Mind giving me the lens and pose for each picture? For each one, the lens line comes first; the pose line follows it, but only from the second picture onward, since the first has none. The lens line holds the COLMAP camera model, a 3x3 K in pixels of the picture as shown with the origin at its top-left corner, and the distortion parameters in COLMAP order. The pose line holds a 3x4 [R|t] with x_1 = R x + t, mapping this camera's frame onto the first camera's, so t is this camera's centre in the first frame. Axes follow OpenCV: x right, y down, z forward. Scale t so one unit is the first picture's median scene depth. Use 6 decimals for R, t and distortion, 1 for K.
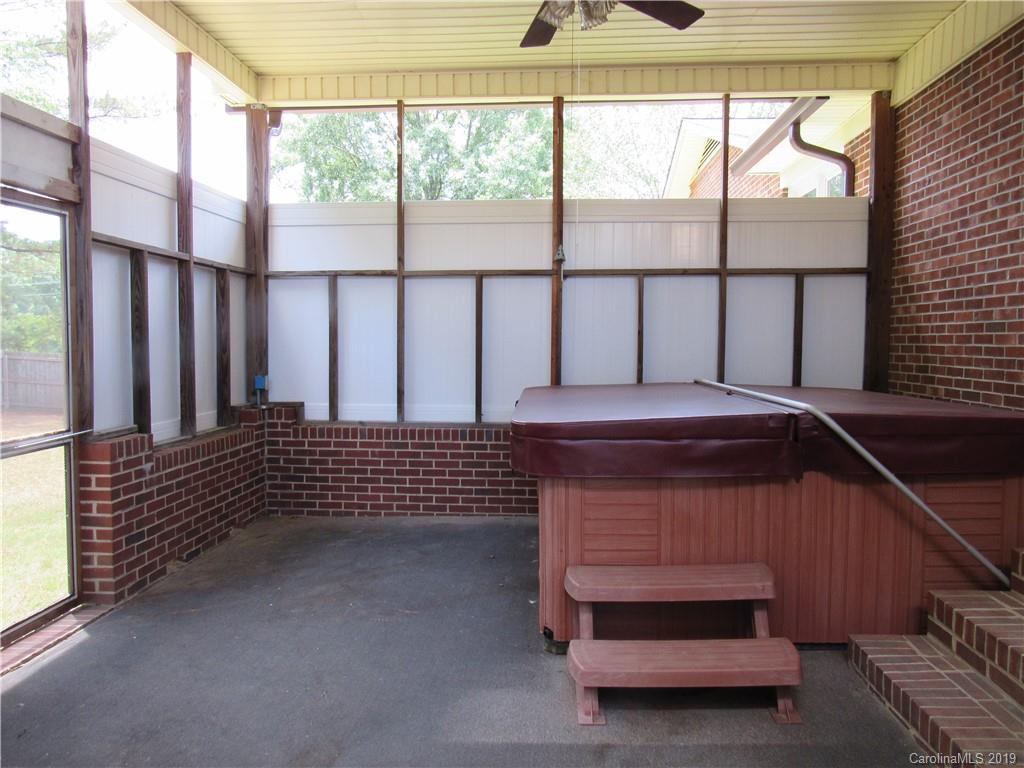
lens RADIAL K [[726.9, 0, 511.4], [0, 726.9, 377.9], [0, 0, 1]] dist [-0.027067, 0.008686]
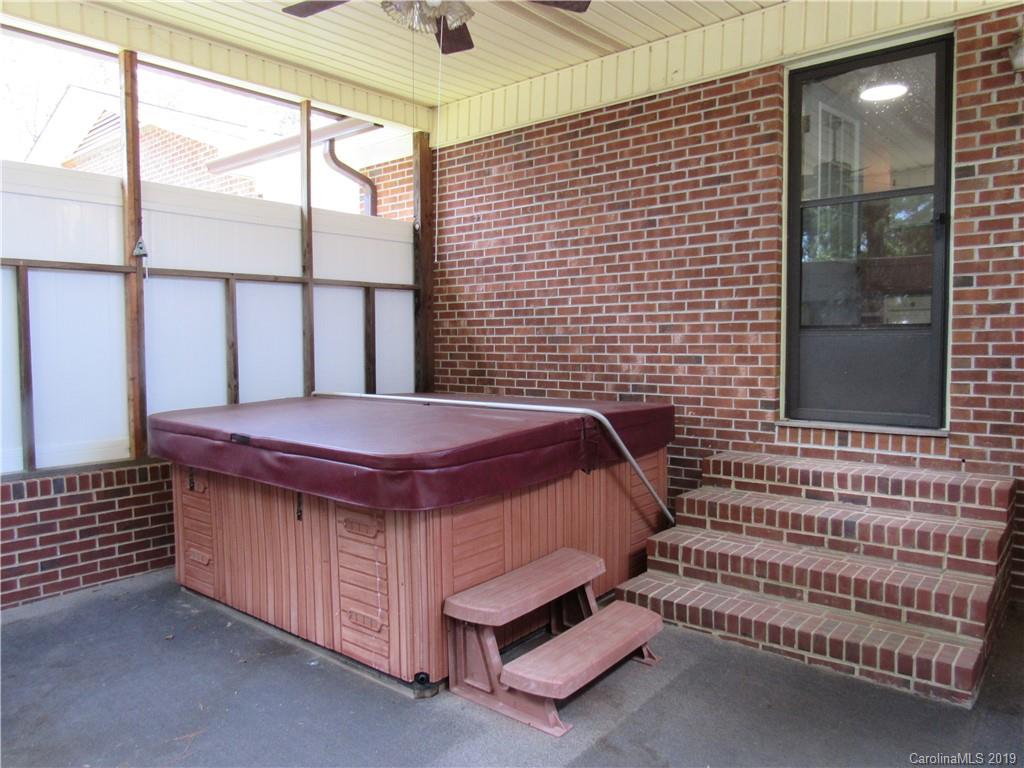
lens RADIAL K [[726.9, 0, 509.6], [0, 726.9, 385.2], [0, 0, 1]] dist [-0.027067, 0.008686]
pose [[0.597500, -0.053880, 0.800056, -0.376794], [0.046529, 0.998388, 0.032488, -0.028315], [-0.800518, 0.017814, 0.599044, 0.220430]]
